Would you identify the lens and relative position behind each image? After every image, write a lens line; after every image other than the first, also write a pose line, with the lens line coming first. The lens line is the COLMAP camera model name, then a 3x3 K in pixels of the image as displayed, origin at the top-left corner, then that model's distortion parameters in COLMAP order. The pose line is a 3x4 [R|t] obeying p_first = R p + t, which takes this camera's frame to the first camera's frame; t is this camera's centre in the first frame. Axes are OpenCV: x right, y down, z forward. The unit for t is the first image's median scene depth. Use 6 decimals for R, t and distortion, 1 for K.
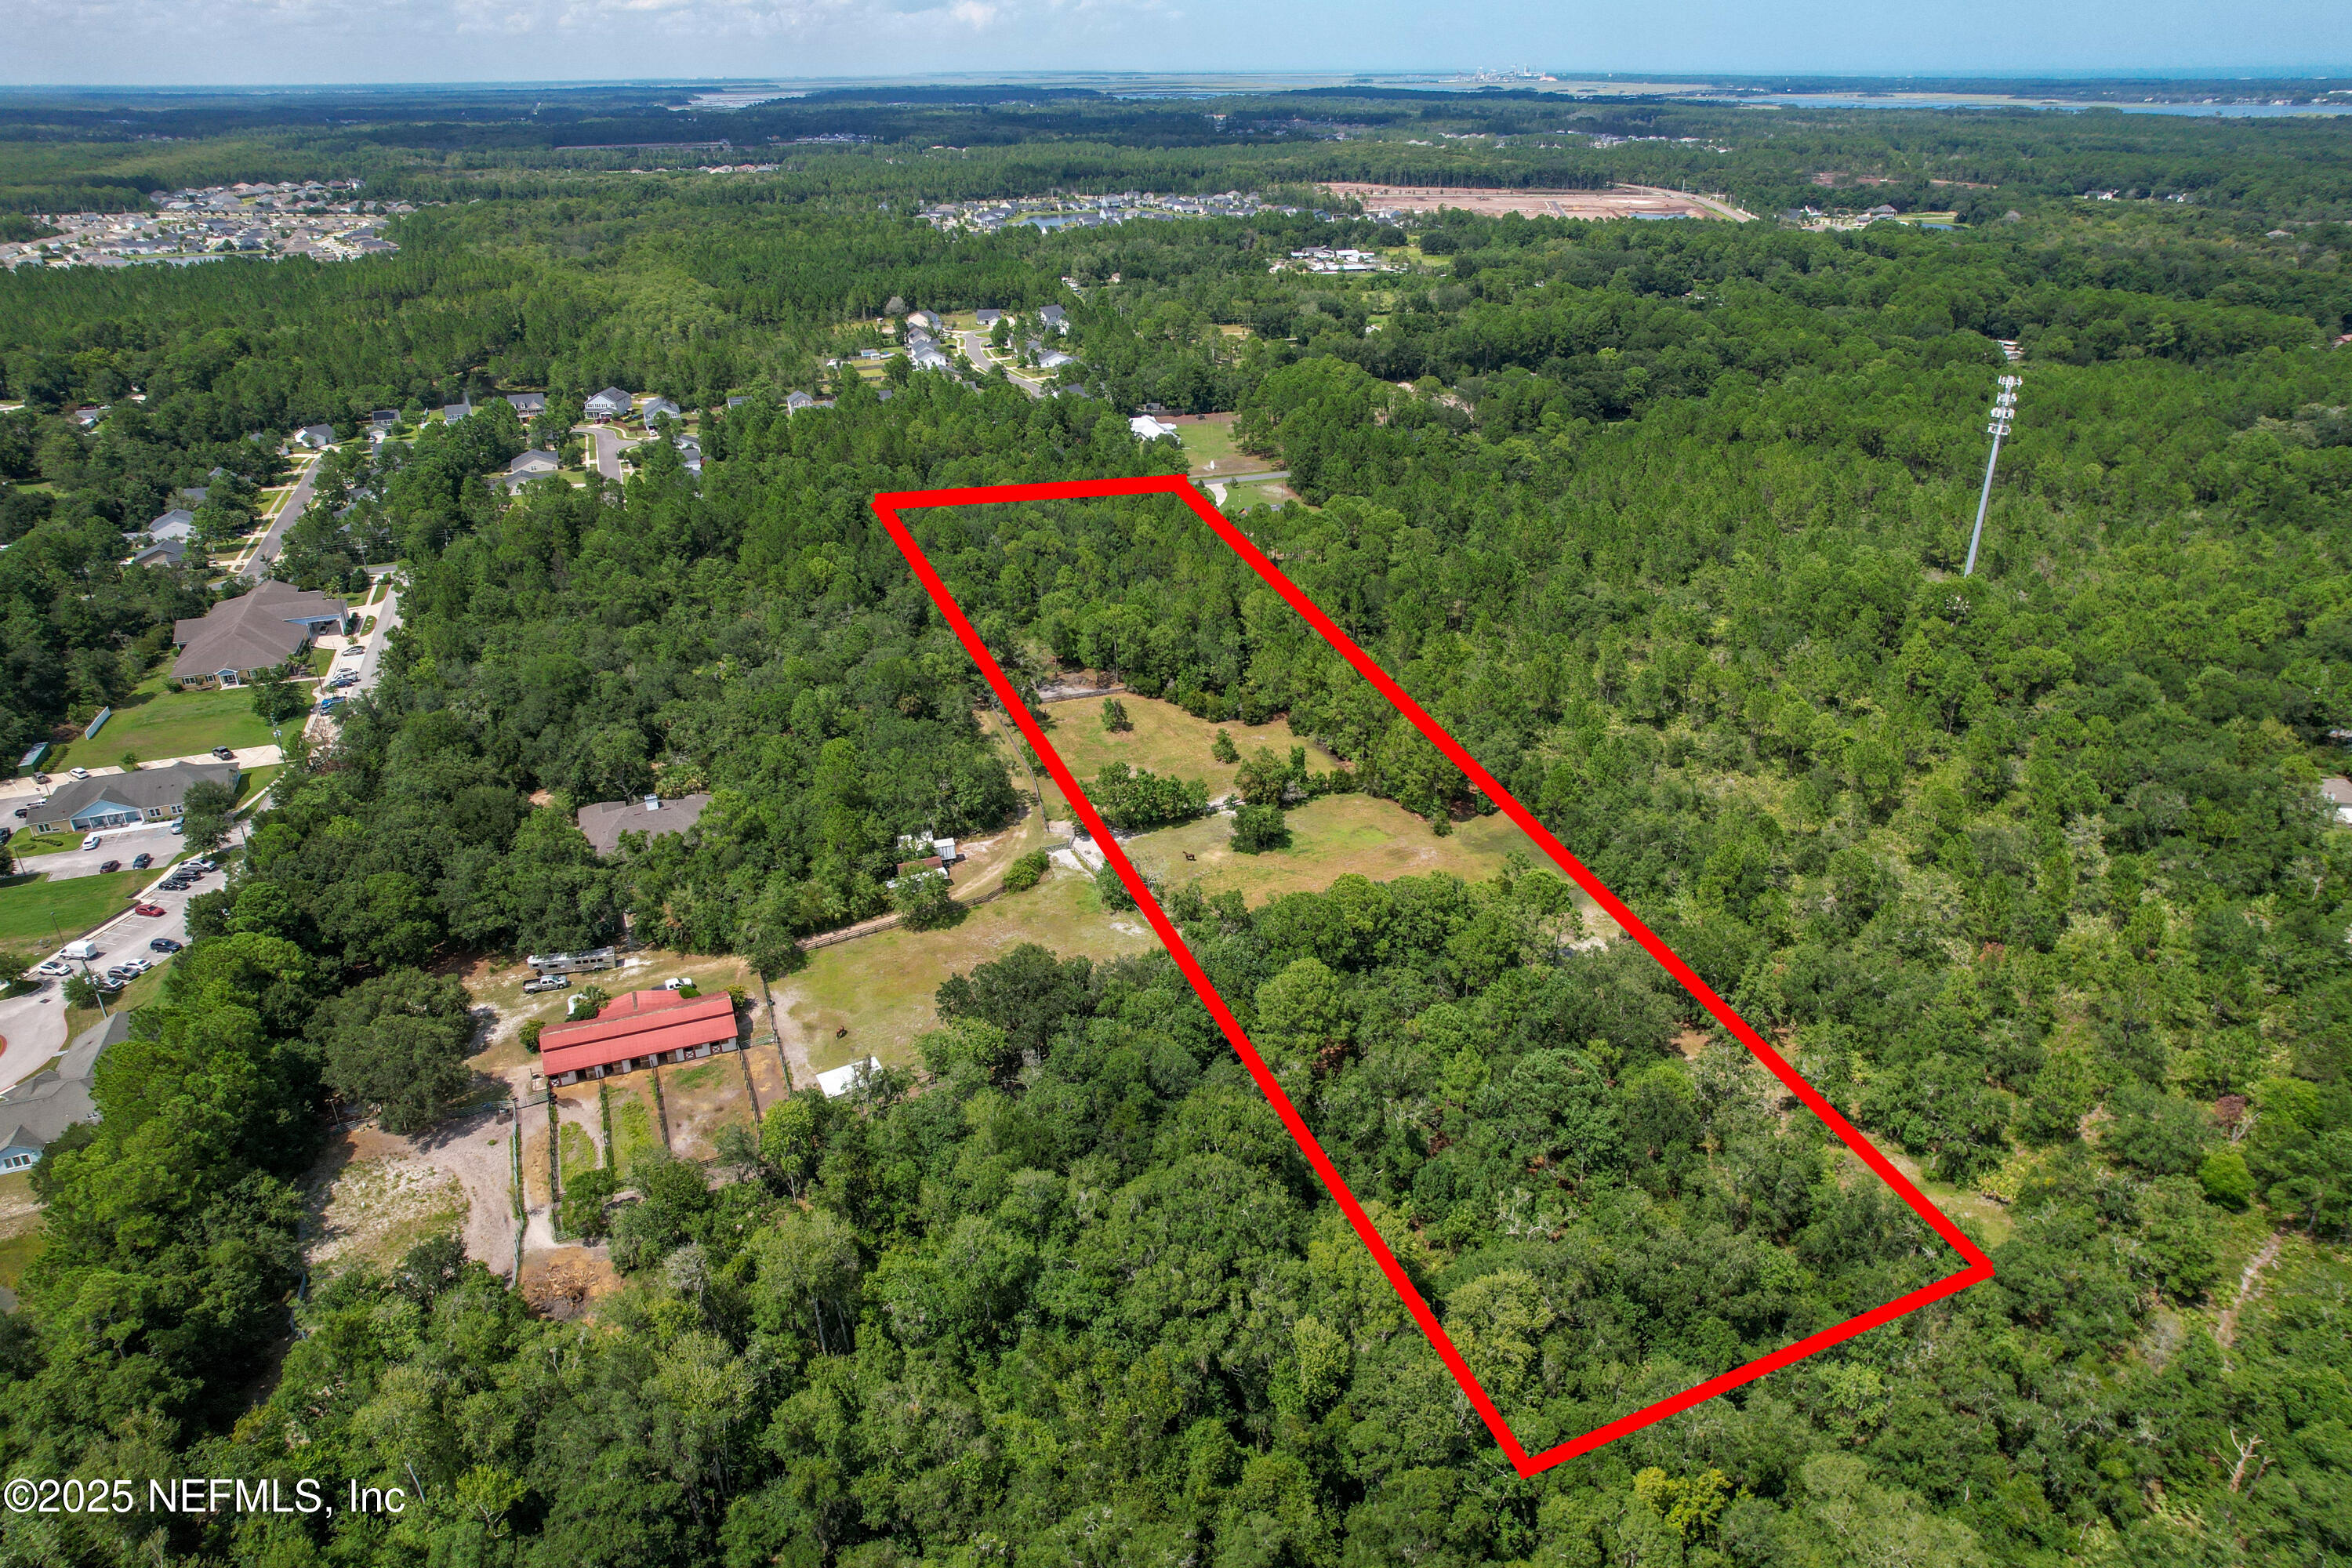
lens RADIAL K [[1539.7, 0, 1176.0], [0, 1539.7, 784.0], [0, 0, 1]] dist [-0.078664, 0.067162]
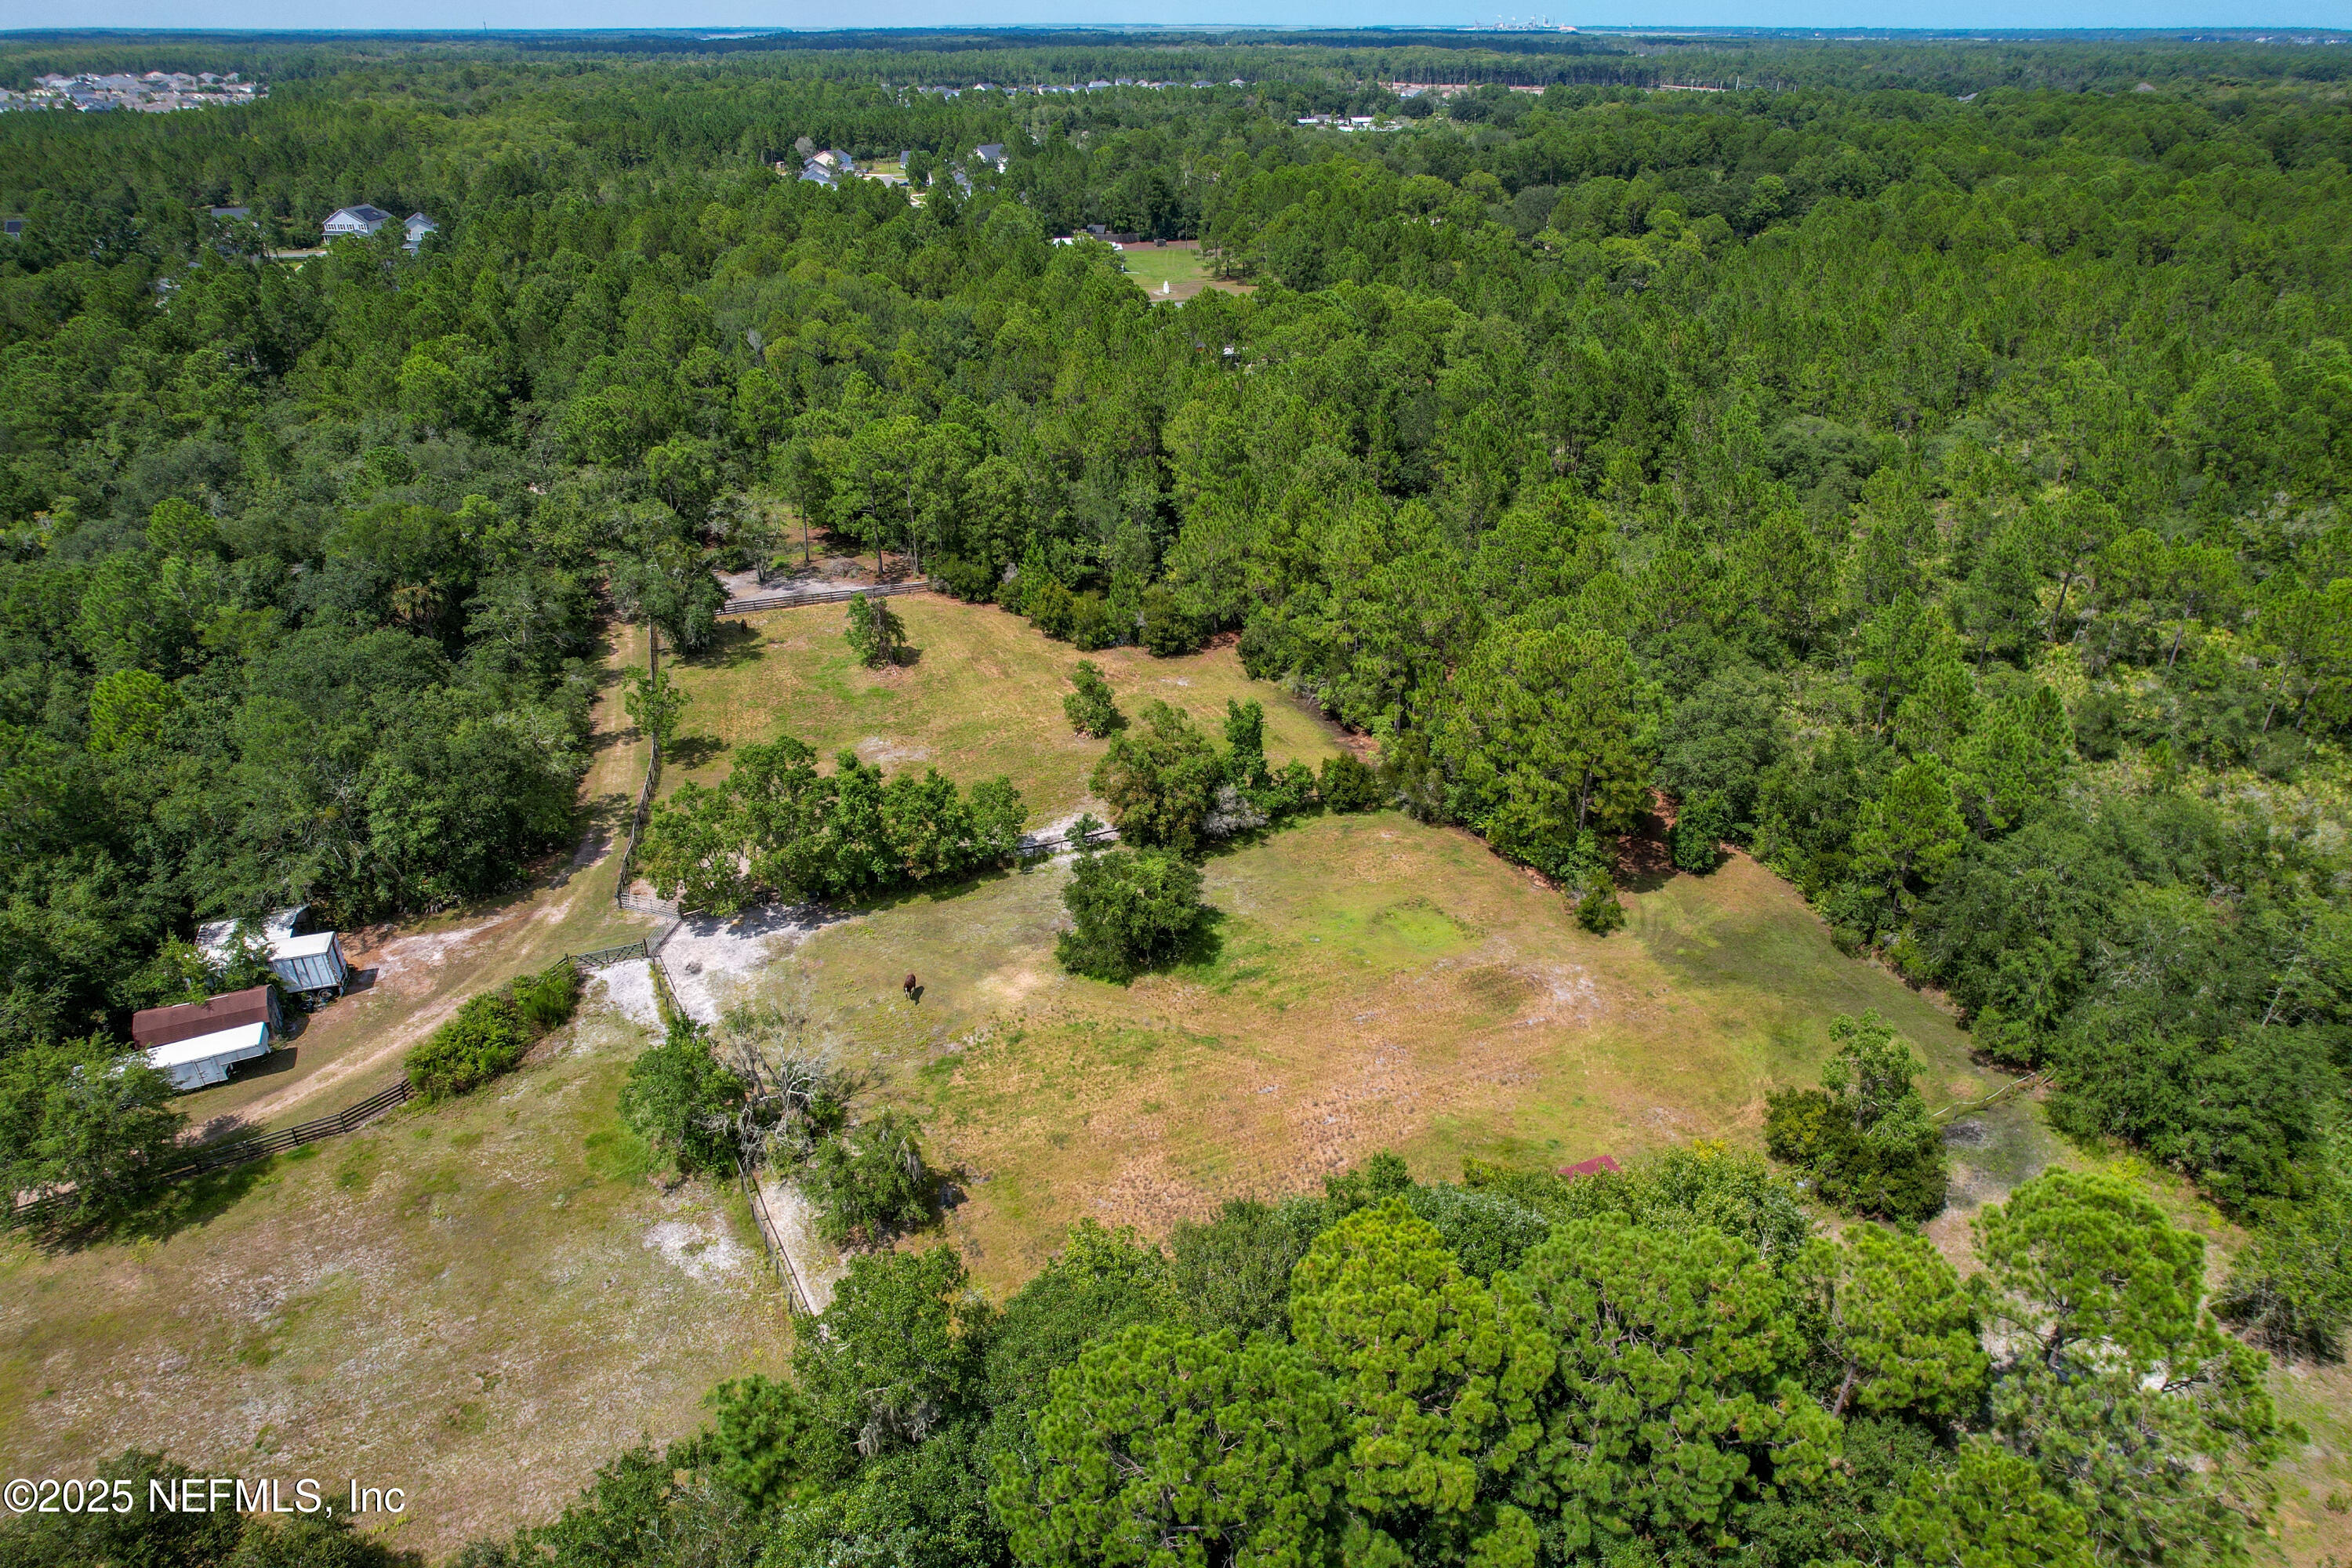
lens RADIAL K [[1539.7, 0, 1176.0], [0, 1539.7, 784.0], [0, 0, 1]] dist [-0.078664, 0.067162]
pose [[0.999930, 0.010994, -0.004325, 0.059786], [-0.010854, 0.999451, 0.031315, -0.014388], [0.004666, -0.031265, 0.999500, 0.557286]]
